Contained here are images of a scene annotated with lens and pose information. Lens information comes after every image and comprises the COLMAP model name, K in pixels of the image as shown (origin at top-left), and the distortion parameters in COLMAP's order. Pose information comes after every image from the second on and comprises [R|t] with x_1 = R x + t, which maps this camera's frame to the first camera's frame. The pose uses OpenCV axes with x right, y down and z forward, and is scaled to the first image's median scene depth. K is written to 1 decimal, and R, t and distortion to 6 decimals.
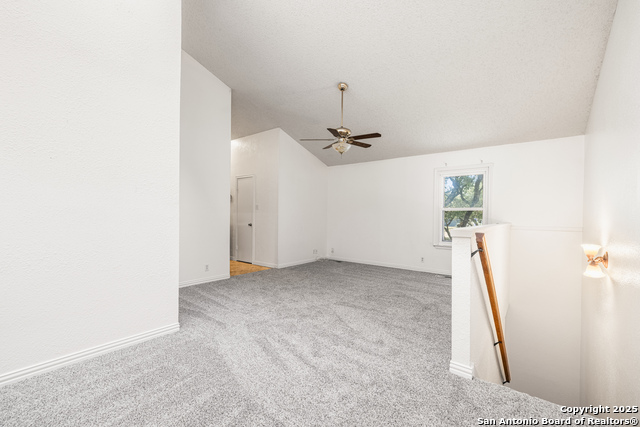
lens RADIAL K [[284.4, 0, 320.0], [0, 284.4, 213.5], [0, 0, 1]] dist [0.000538, 0.000171]
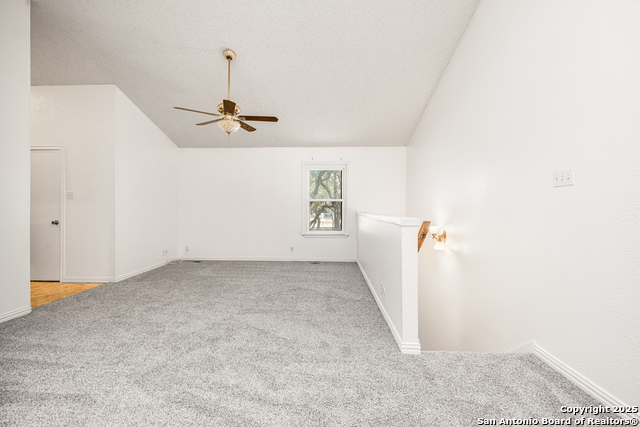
lens RADIAL K [[276.8, 0, 319.9], [0, 276.8, 204.8], [0, 0, 1]] dist [0.000447, 0.000485]
pose [[0.798198, -0.003657, 0.602383, -0.237942], [0.003717, 0.999992, 0.001145, 0.001014], [-0.602383, 0.001325, 0.798206, 0.212153]]
